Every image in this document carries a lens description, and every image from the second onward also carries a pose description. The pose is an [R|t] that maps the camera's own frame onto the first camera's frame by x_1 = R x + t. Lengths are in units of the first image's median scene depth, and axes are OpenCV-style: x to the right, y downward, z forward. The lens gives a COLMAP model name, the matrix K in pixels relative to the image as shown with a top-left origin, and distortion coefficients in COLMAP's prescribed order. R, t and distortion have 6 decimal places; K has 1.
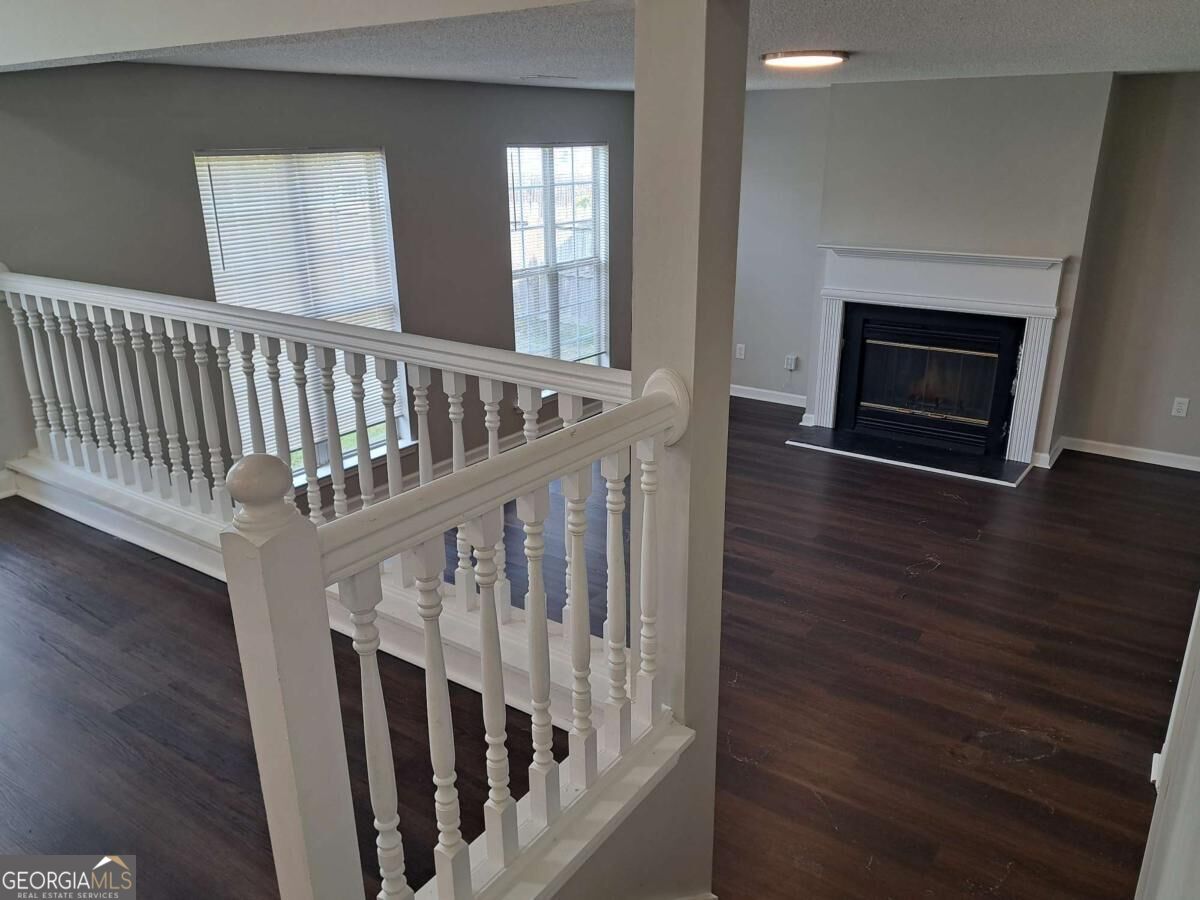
lens RADIAL K [[885.8, 0, 601.3], [0, 885.8, 453.7], [0, 0, 1]] dist [0.027058, -0.004561]
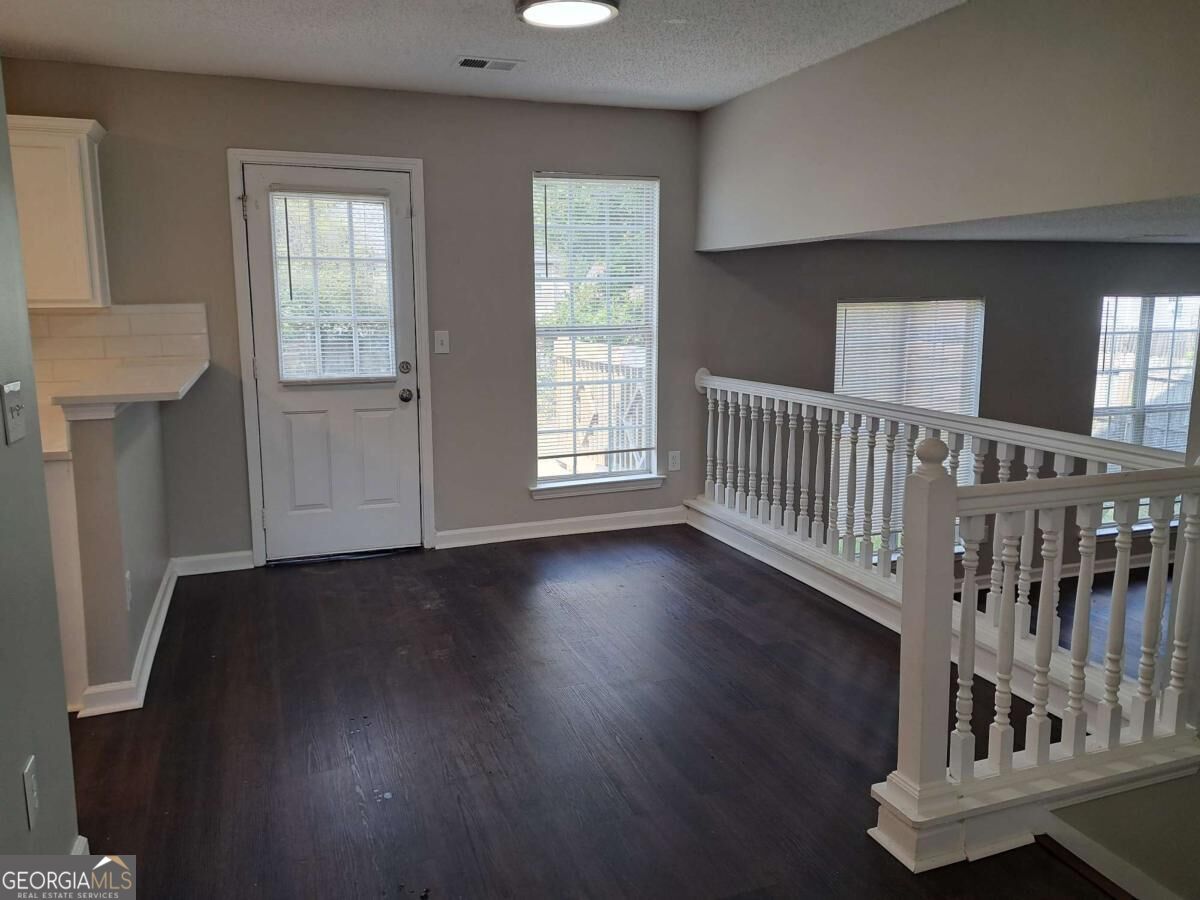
lens RADIAL K [[885.8, 0, 601.3], [0, 885.8, 453.7], [0, 0, 1]] dist [0.027058, -0.004561]
pose [[0.821456, 0.104451, -0.560625, 0.028287], [-0.194055, 0.975613, -0.102572, 0.097214], [0.536240, 0.193051, 0.821692, -0.251129]]
